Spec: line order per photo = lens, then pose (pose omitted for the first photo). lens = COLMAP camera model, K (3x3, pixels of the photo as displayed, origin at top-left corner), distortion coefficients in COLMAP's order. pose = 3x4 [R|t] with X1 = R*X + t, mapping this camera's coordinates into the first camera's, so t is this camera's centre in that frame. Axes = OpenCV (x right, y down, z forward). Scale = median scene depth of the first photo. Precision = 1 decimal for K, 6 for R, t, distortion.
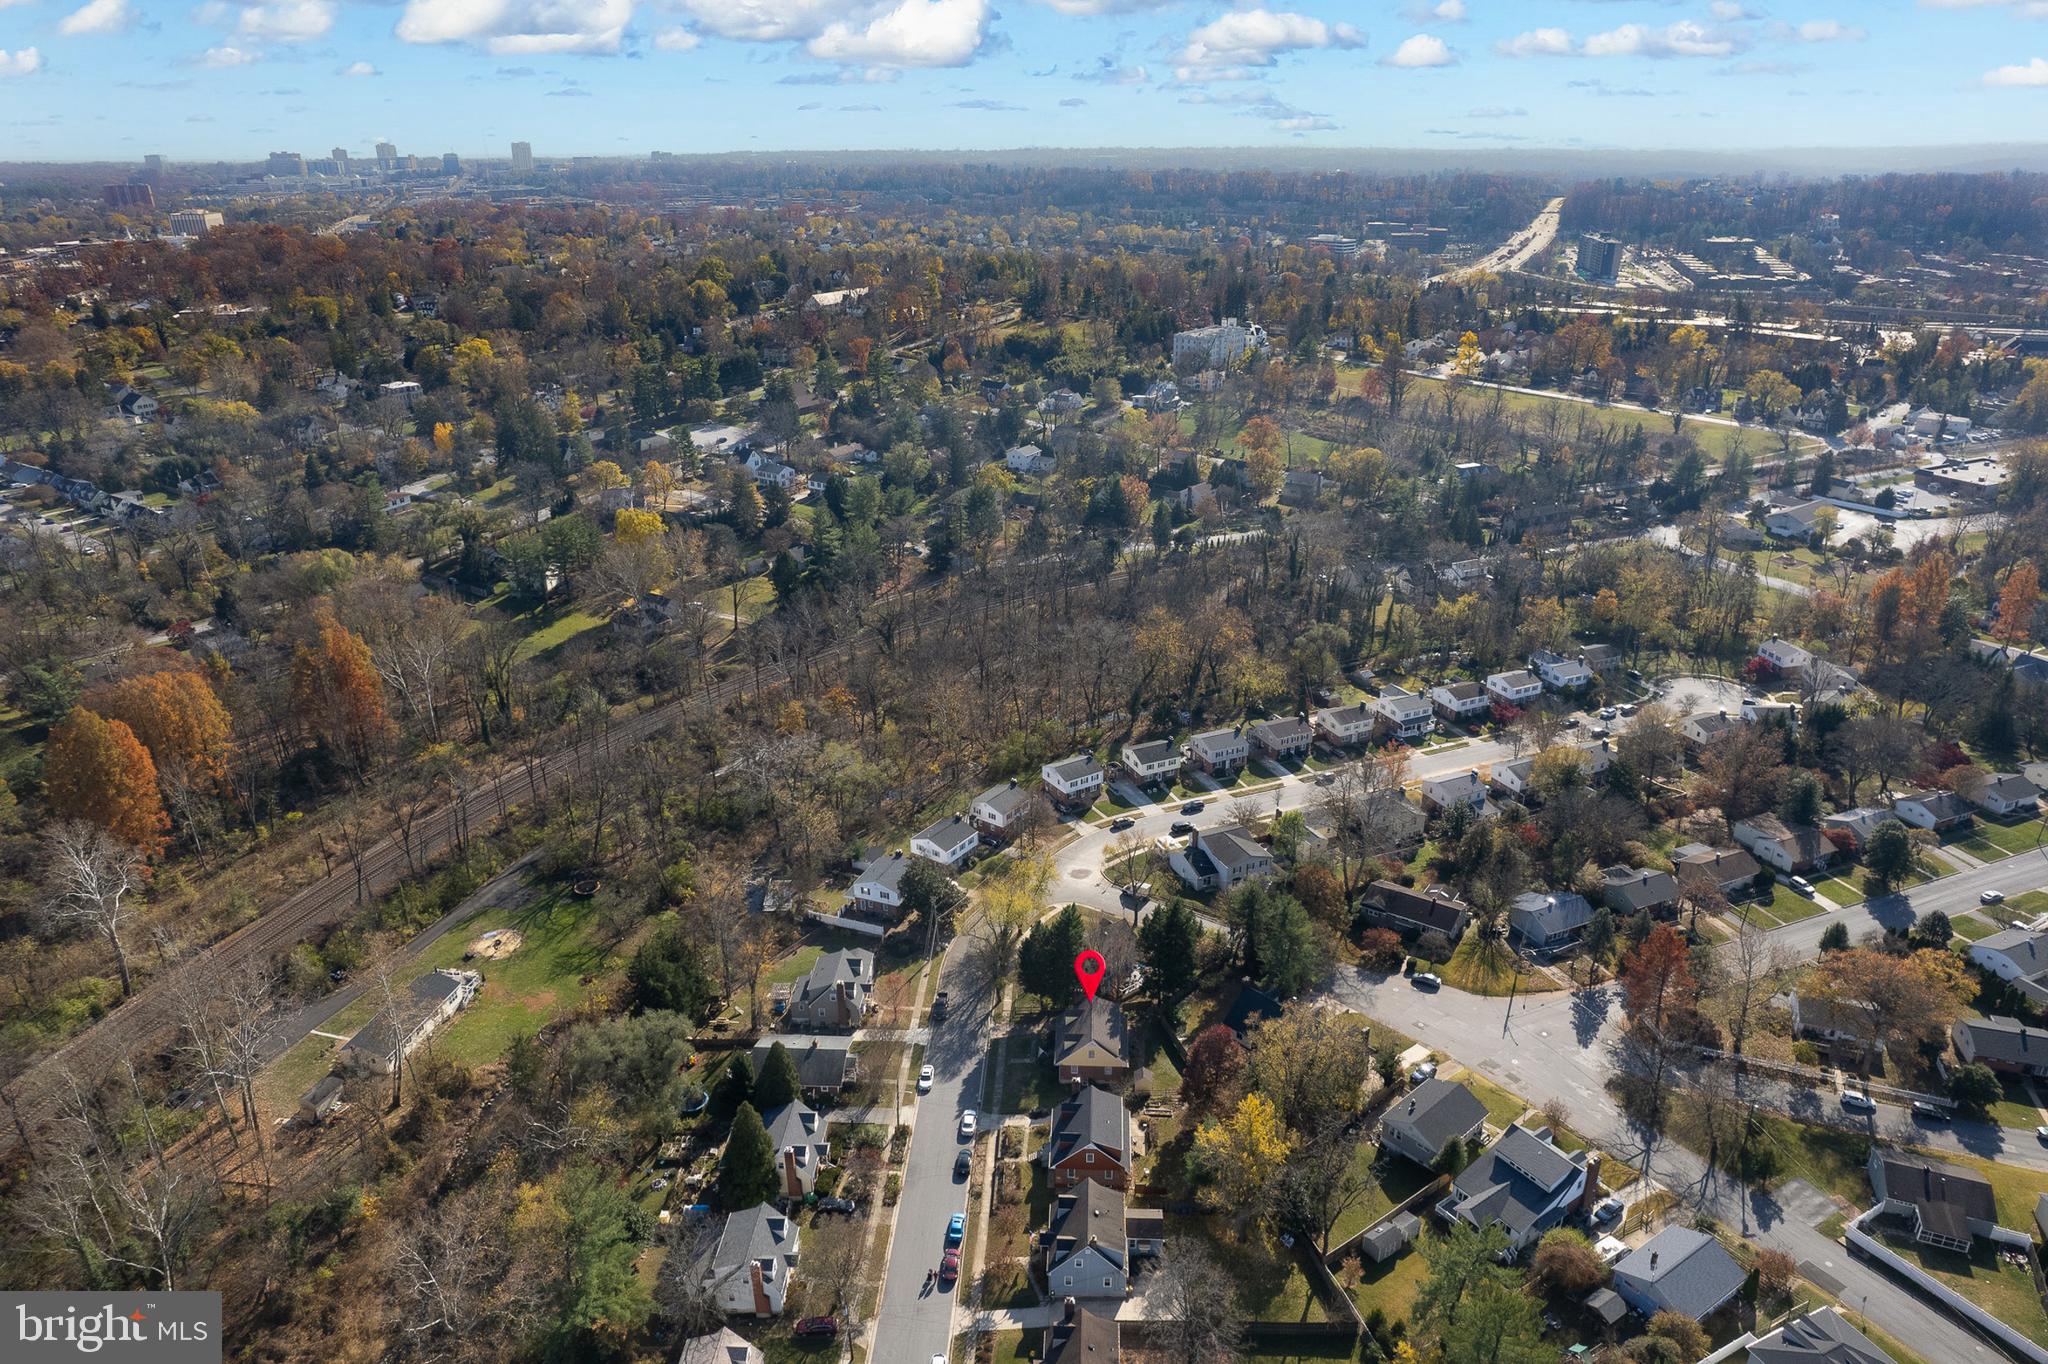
lens RADIAL K [[1314.3, 0, 1024.0], [0, 1314.3, 682.0], [0, 0, 1]] dist [-0.081726, 0.072751]
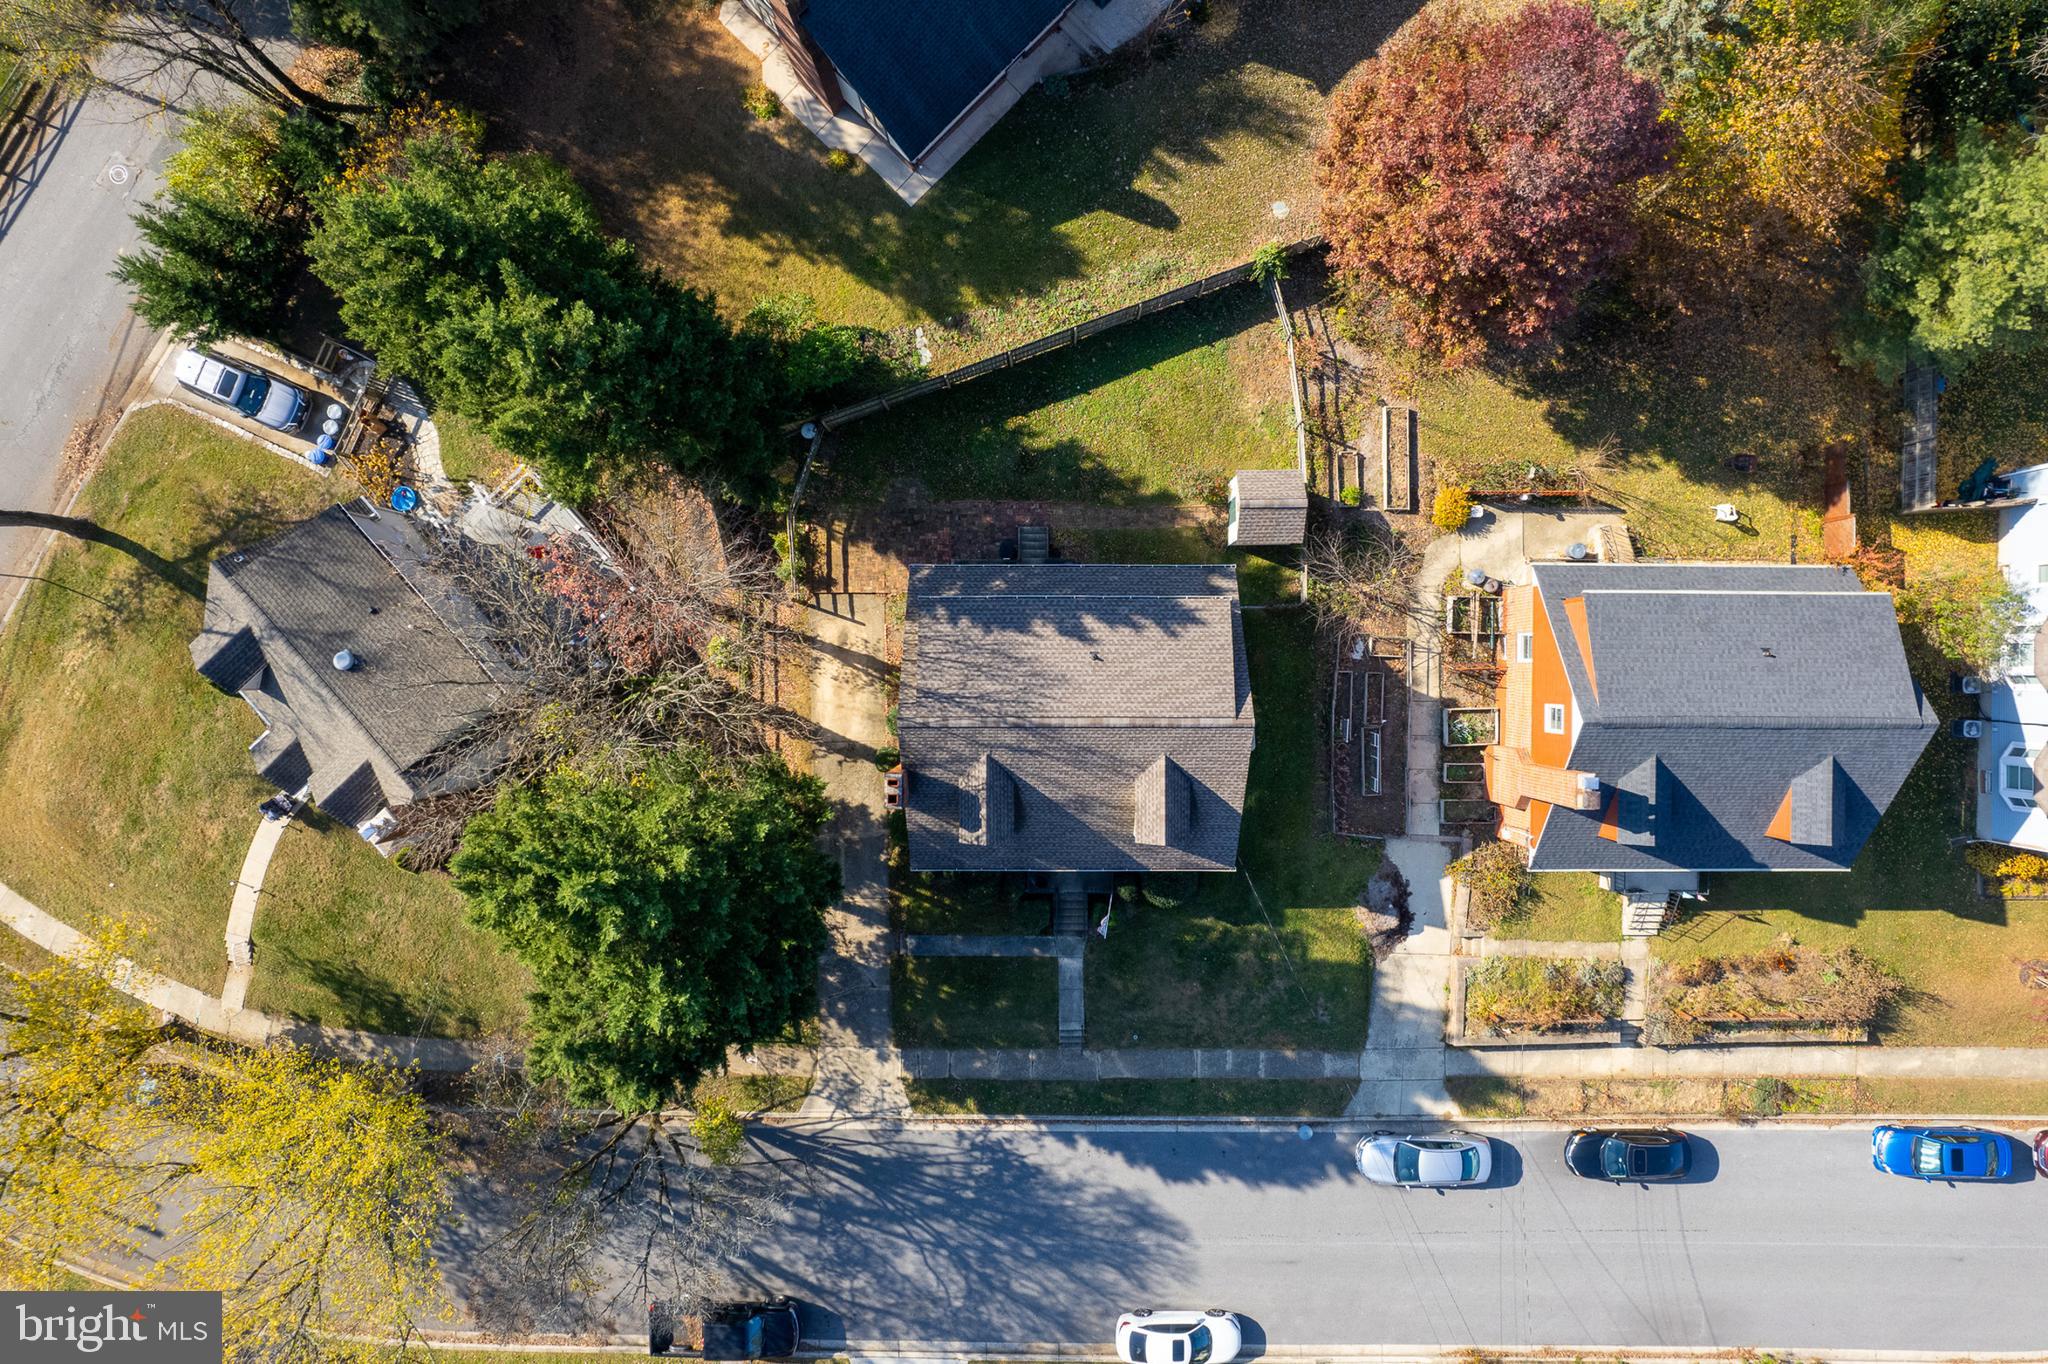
lens RADIAL K [[1314.3, 0, 1024.0], [0, 1314.3, 682.0], [0, 0, 1]] dist [-0.081726, 0.072751]
pose [[-0.048421, -0.998678, -0.017228, 0.062813], [0.389710, -0.034771, 0.920281, 0.054755], [-0.919664, 0.037847, 0.390879, 0.919089]]
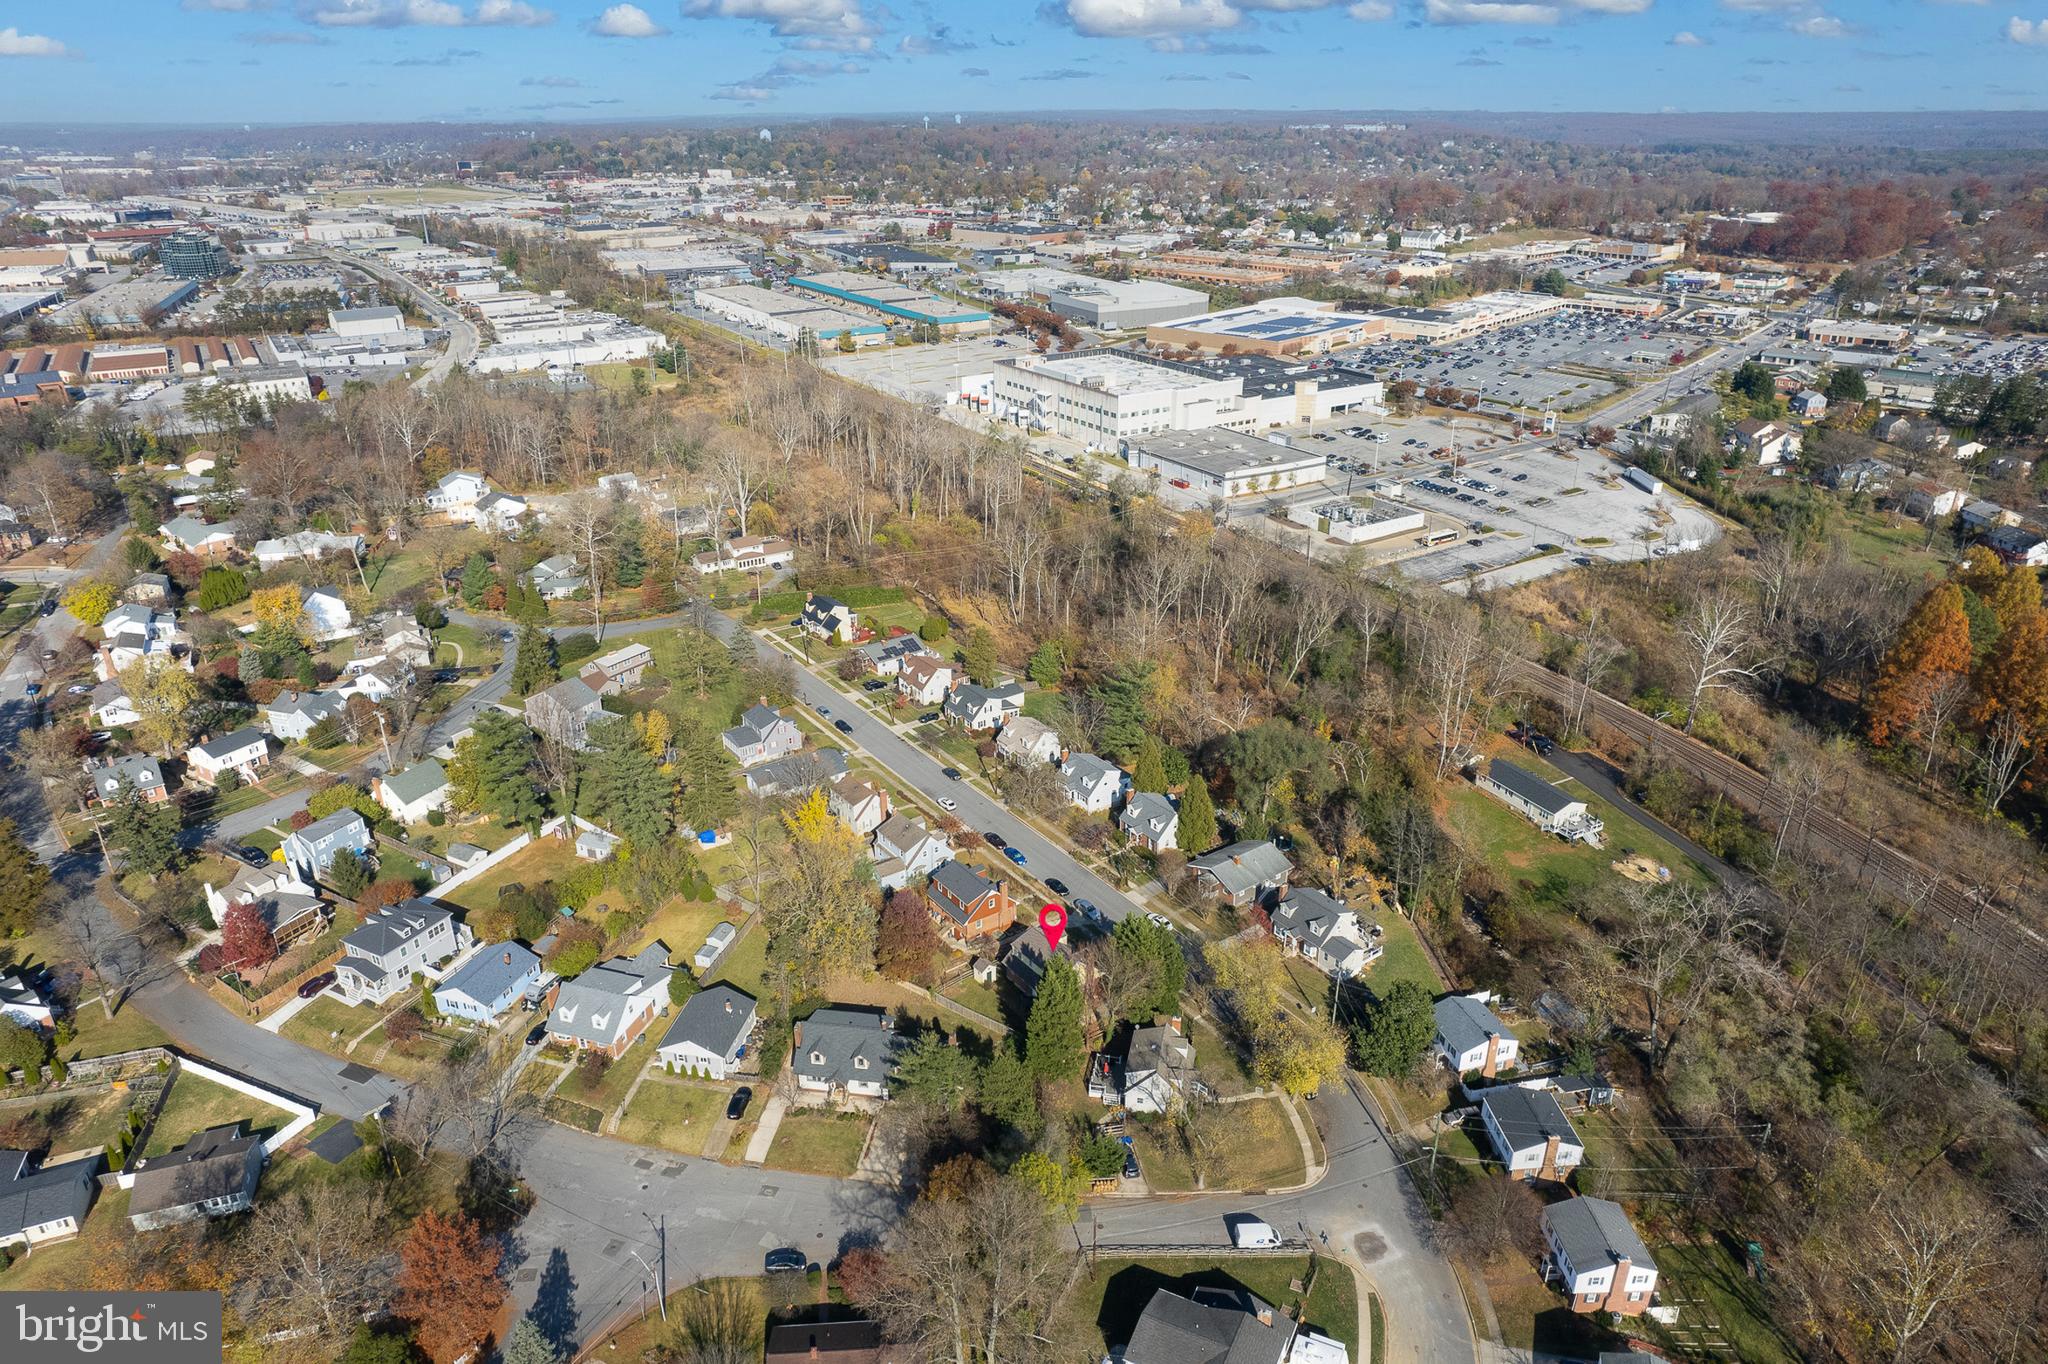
lens RADIAL K [[1314.3, 0, 1024.0], [0, 1314.3, 682.0], [0, 0, 1]] dist [-0.081726, 0.072751]
pose [[-0.782489, 0.250341, -0.570123, 0.575545], [-0.242922, 0.720328, 0.649704, -0.508717], [0.573324, 0.646882, -0.502835, 1.344086]]
